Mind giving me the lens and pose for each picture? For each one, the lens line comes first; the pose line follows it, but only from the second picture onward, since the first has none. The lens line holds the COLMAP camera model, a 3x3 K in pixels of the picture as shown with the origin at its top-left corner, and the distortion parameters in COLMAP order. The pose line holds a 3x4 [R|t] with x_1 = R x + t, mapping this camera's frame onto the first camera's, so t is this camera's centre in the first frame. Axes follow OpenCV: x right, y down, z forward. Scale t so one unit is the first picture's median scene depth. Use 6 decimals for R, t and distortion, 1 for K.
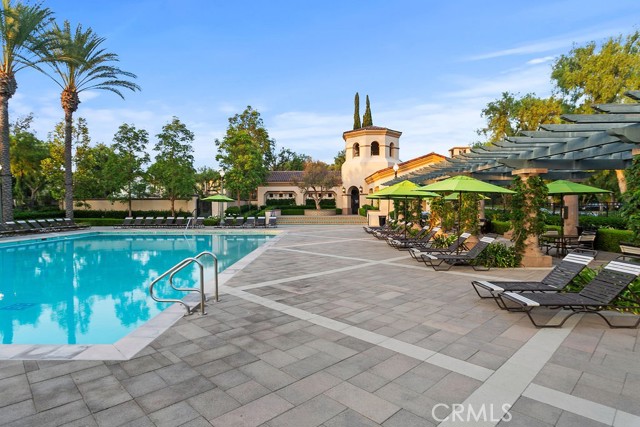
lens RADIAL K [[356.0, 0, 320.0], [0, 356.0, 213.5], [0, 0, 1]] dist [0.001701, 0.001086]
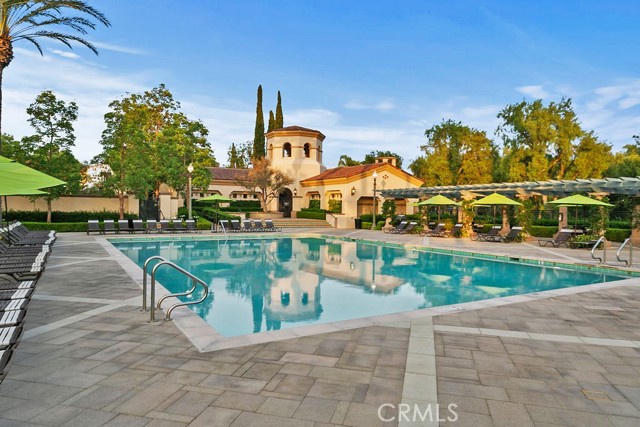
lens RADIAL K [[431.5, 0, 320.0], [0, 431.5, 213.5], [0, 0, 1]] dist [0.005120, 0.001702]
pose [[0.852187, 0.008825, 0.523163, -0.519357], [-0.004243, 0.999941, -0.009956, 0.002966], [-0.523220, 0.006265, 0.852174, -0.035558]]
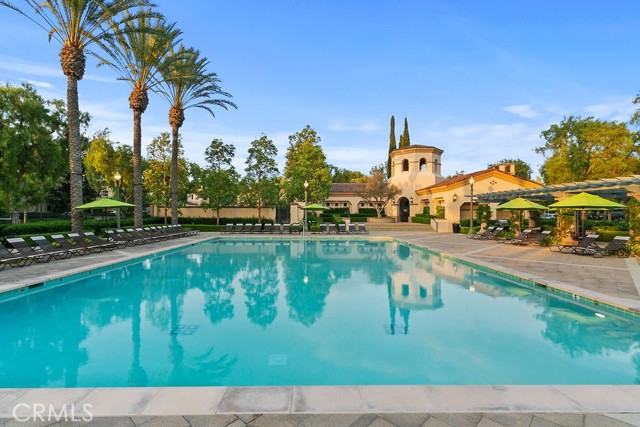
lens RADIAL K [[310.1, 0, 320.0], [0, 310.1, 213.5], [0, 0, 1]] dist [0.013788, 0.000076]
pose [[0.999145, 0.006493, 0.040840, -0.256273], [-0.005552, 0.999717, -0.023121, -0.000515], [-0.040978, 0.022874, 0.998898, 0.029626]]
